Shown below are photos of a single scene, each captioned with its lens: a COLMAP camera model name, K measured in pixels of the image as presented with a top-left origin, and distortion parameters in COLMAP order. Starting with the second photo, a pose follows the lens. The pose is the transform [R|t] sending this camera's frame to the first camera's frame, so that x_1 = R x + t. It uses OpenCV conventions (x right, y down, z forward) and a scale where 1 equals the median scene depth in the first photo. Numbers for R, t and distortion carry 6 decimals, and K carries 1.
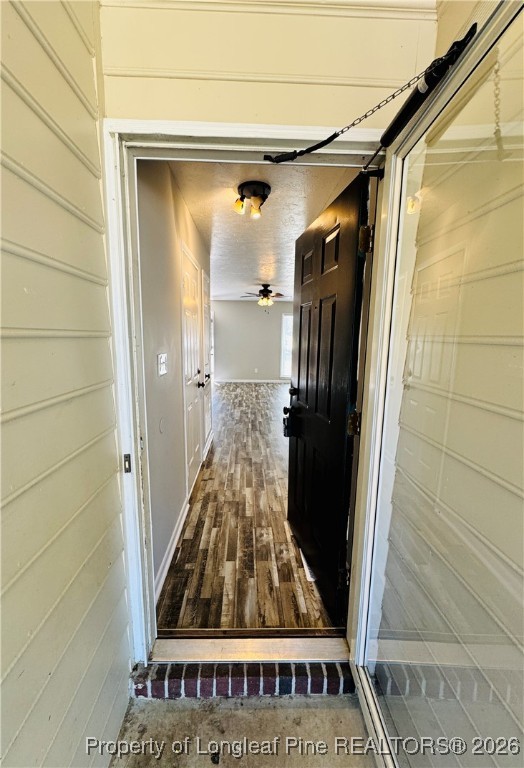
lens RADIAL K [[313.6, 0, 258.0], [0, 313.6, 387.1], [0, 0, 1]] dist [0.000038, 0.000000]
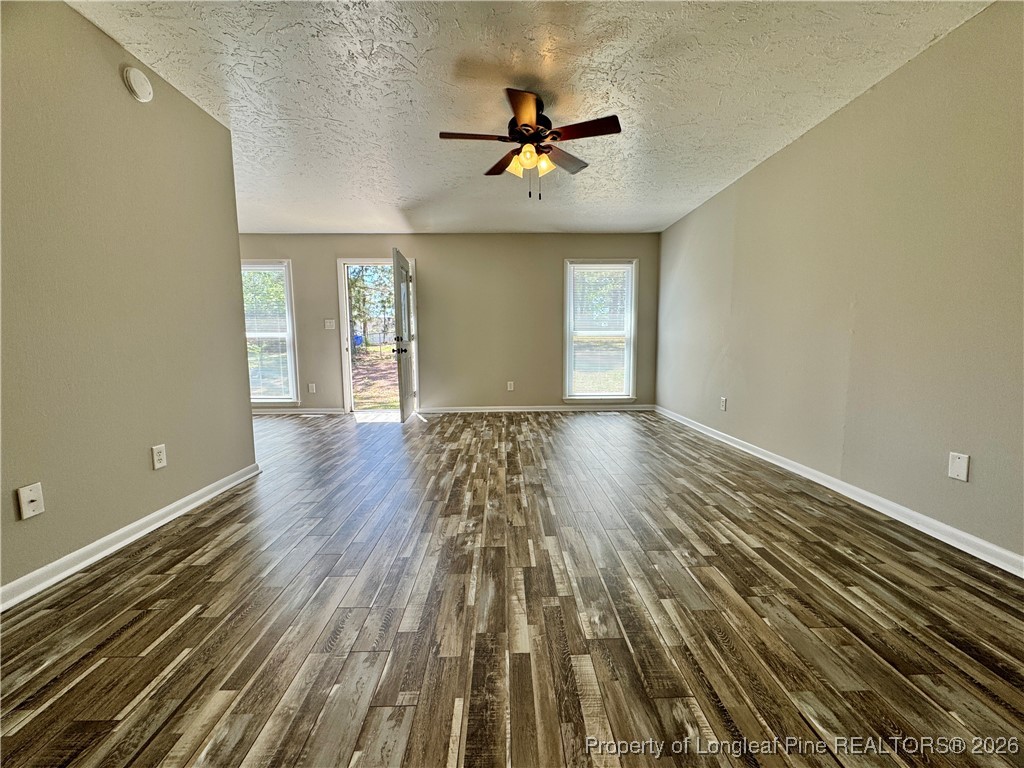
lens RADIAL K [[407.0, 0, 514.5], [0, 407.0, 383.9], [0, 0, 1]] dist [-0.000143, 0.000130]
pose [[0.999708, -0.022520, -0.008723, 0.005602], [0.021981, 0.998099, -0.057580, -0.024933], [0.010003, 0.057372, 0.998303, 0.471020]]
